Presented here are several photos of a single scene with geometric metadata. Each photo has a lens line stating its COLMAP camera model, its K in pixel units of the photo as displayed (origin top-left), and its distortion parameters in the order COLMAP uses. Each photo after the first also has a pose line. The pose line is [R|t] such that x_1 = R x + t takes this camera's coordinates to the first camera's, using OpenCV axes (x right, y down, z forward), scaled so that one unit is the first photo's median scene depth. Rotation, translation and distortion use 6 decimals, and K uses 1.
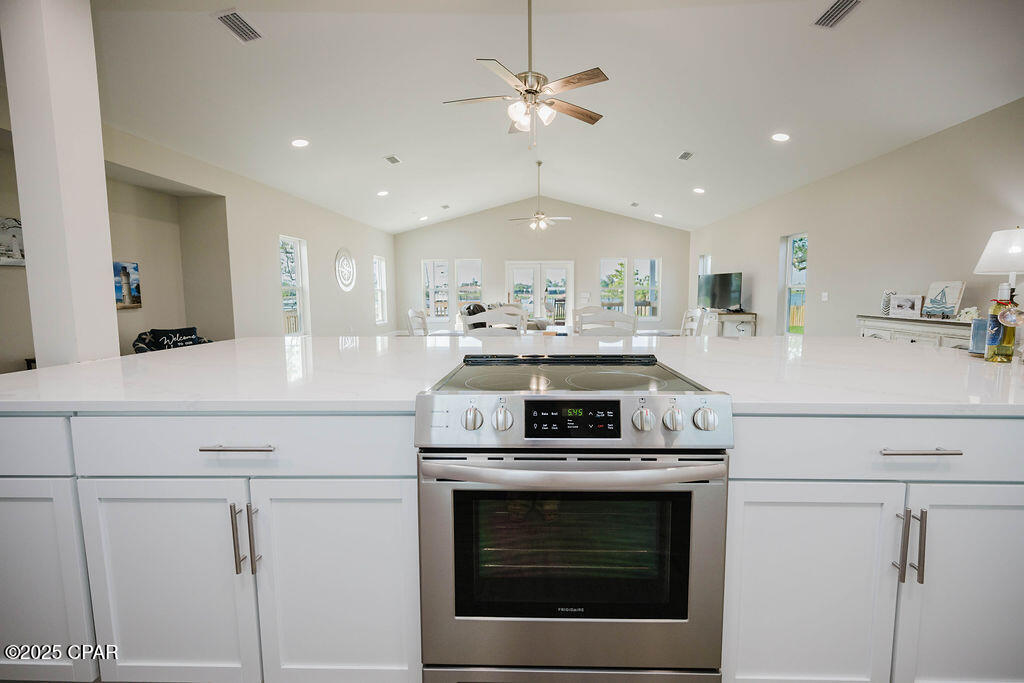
lens RADIAL K [[414.2, 0, 532.7], [0, 414.2, 336.7], [0, 0, 1]] dist [-0.000335, -0.000263]
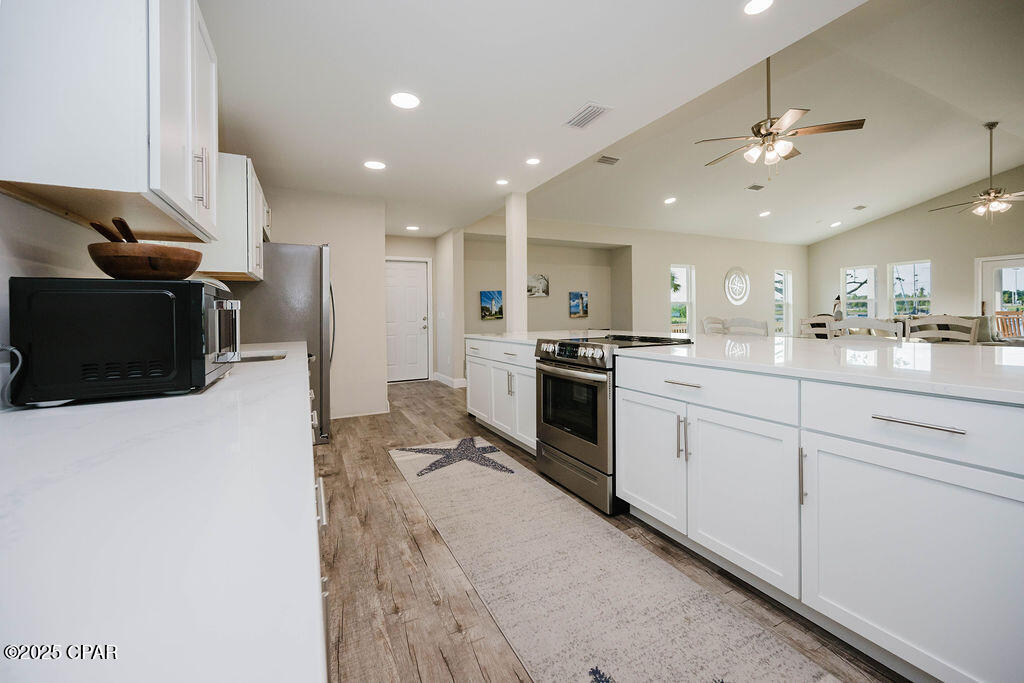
lens RADIAL K [[420.1, 0, 512.2], [0, 420.1, 315.3], [0, 0, 1]] dist [-0.000407, -0.000269]
pose [[0.471985, -0.001950, -0.881605, 0.365850], [-0.077049, 0.996080, -0.043453, 0.019622], [0.878233, 0.088435, 0.469984, -0.089492]]
